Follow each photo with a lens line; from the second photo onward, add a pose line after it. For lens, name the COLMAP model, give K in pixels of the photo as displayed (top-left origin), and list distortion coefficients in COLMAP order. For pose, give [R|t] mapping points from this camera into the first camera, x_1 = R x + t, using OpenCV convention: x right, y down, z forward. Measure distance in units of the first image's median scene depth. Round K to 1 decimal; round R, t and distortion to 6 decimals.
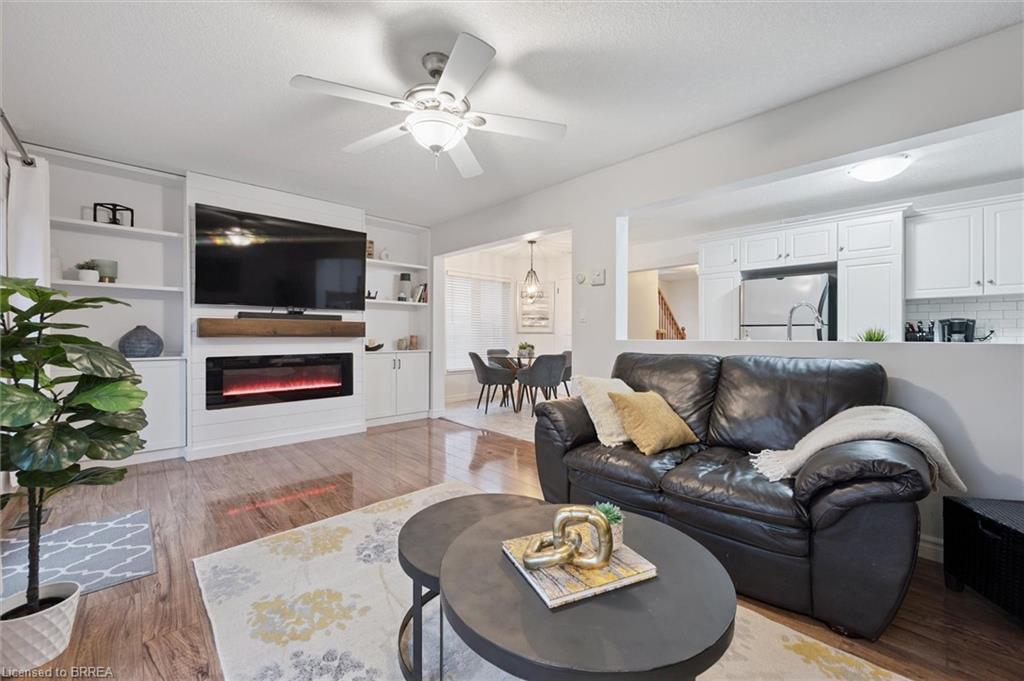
lens RADIAL K [[405.5, 0, 515.4], [0, 405.5, 334.3], [0, 0, 1]] dist [-0.000382, -0.000363]
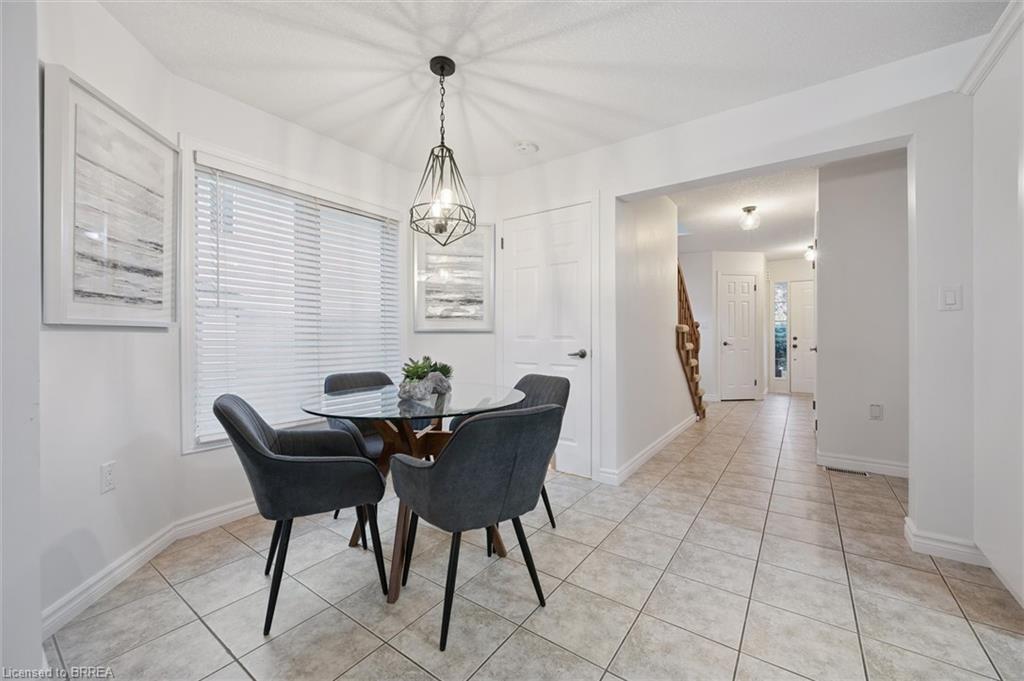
lens RADIAL K [[405.5, 0, 514.9], [0, 405.5, 336.2], [0, 0, 1]] dist [-0.000382, -0.000363]
pose [[0.981018, -0.005208, 0.193846, 0.044871], [0.005150, 0.999986, 0.000804, 0.002625], [-0.193848, 0.000210, 0.981032, 0.883520]]
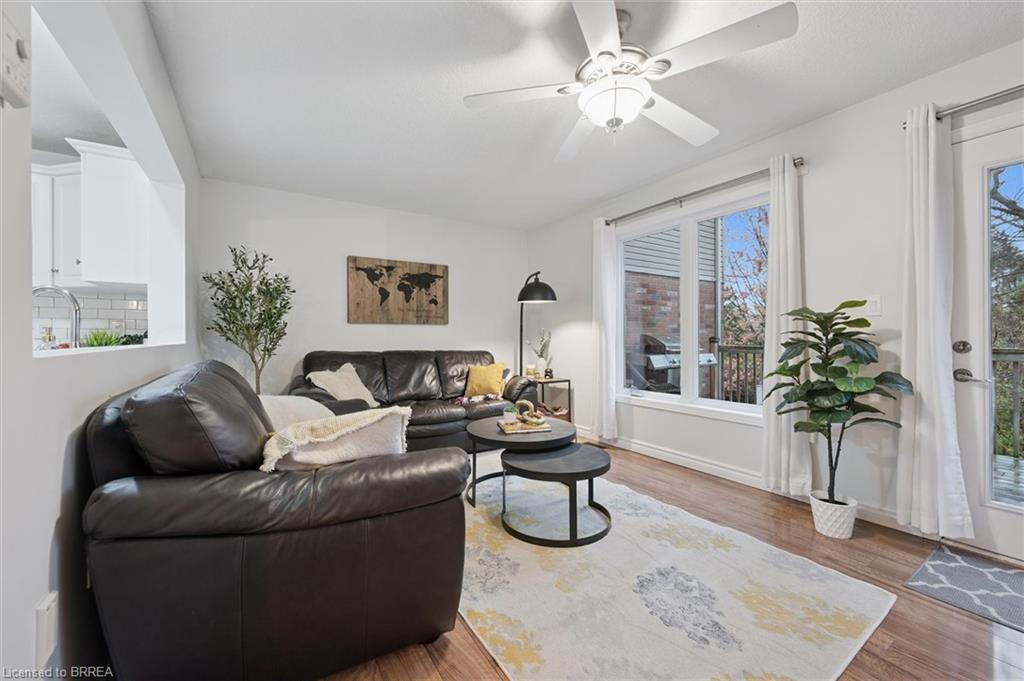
lens RADIAL K [[405.5, 0, 513.2], [0, 405.5, 335.9], [0, 0, 1]] dist [-0.000382, -0.000363]
pose [[-0.982178, -0.000146, 0.187952, -0.066029], [-0.000780, 0.999994, -0.003301, 0.000363], [-0.187950, -0.003389, -0.982173, 0.874807]]
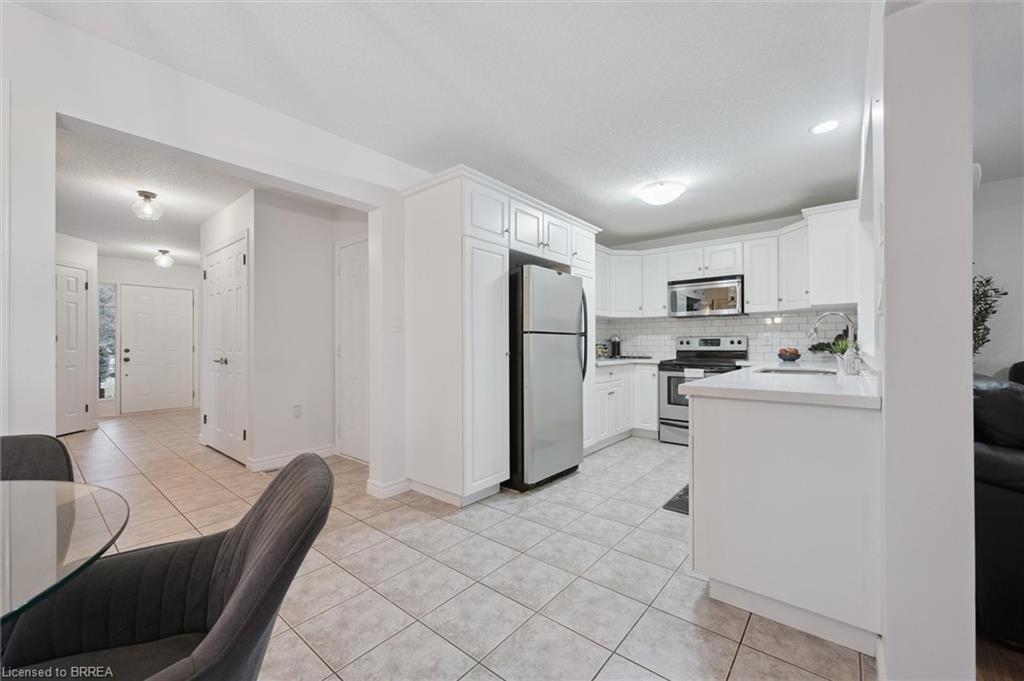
lens RADIAL K [[405.5, 0, 510.2], [0, 405.5, 344.4], [0, 0, 1]] dist [-0.000382, -0.000363]
pose [[-0.120708, -0.002474, 0.992685, -0.101231], [0.002881, 0.999992, 0.002843, -0.003375], [-0.992684, 0.003203, -0.120700, 1.120122]]
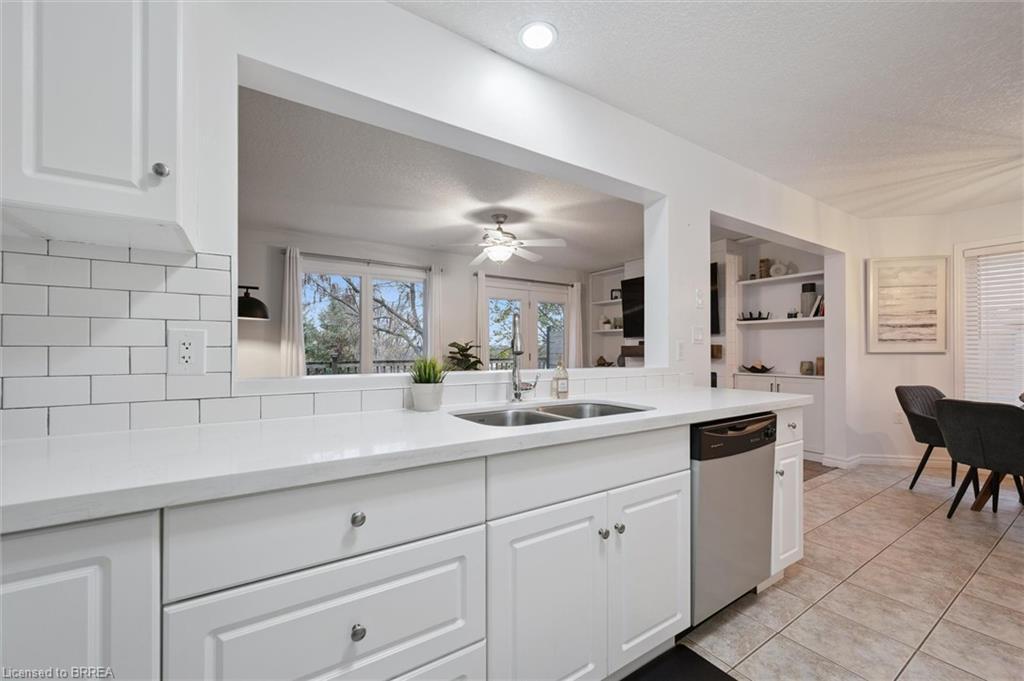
lens RADIAL K [[405.5, 0, 515.4], [0, 405.5, 350.1], [0, 0, 1]] dist [-0.000382, -0.000363]
pose [[-0.180118, -0.005187, -0.983631, 0.786291], [0.000741, 0.999985, -0.005409, -0.009931], [0.983645, -0.001703, -0.180112, 0.658636]]
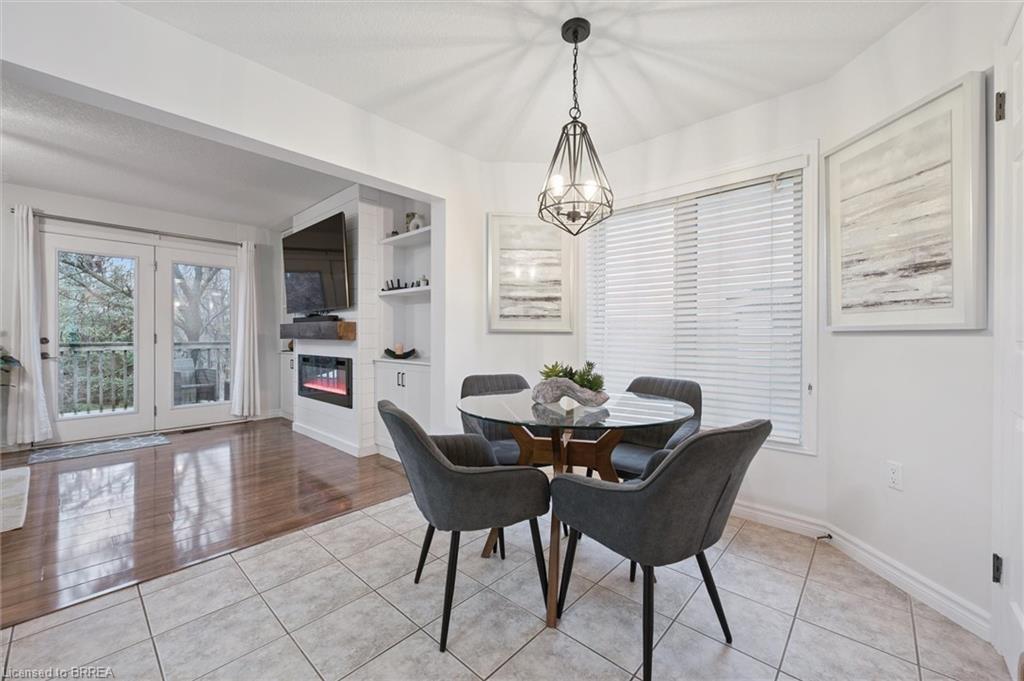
lens RADIAL K [[402.4, 0, 515.9], [0, 402.4, 337.0], [0, 0, 1]] dist [-0.007503, -0.000400]
pose [[0.081187, -0.002035, -0.996697, 0.457067], [-0.002701, 0.999994, -0.002261, 0.001872], [0.996695, 0.002875, 0.081181, 1.269901]]
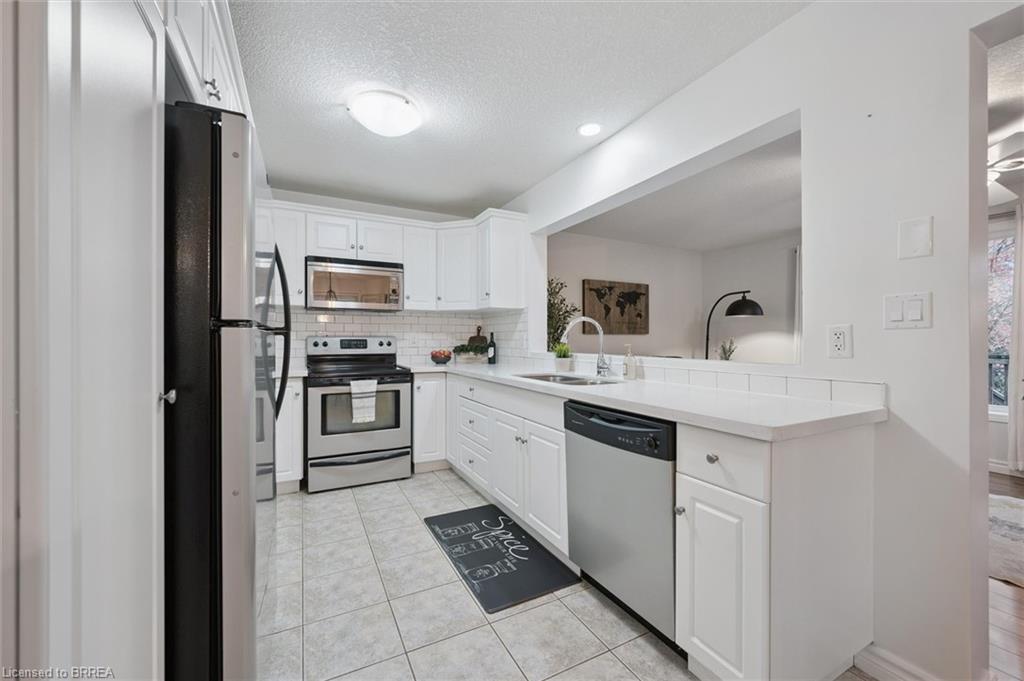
lens RADIAL K [[405.5, 0, 512.3], [0, 405.5, 340.6], [0, 0, 1]] dist [-0.000382, -0.000363]
pose [[-0.962428, -0.004146, 0.271507, 0.360480], [-0.004010, 0.999991, 0.001056, -0.012935], [-0.271509, -0.000072, -0.962436, 1.182619]]
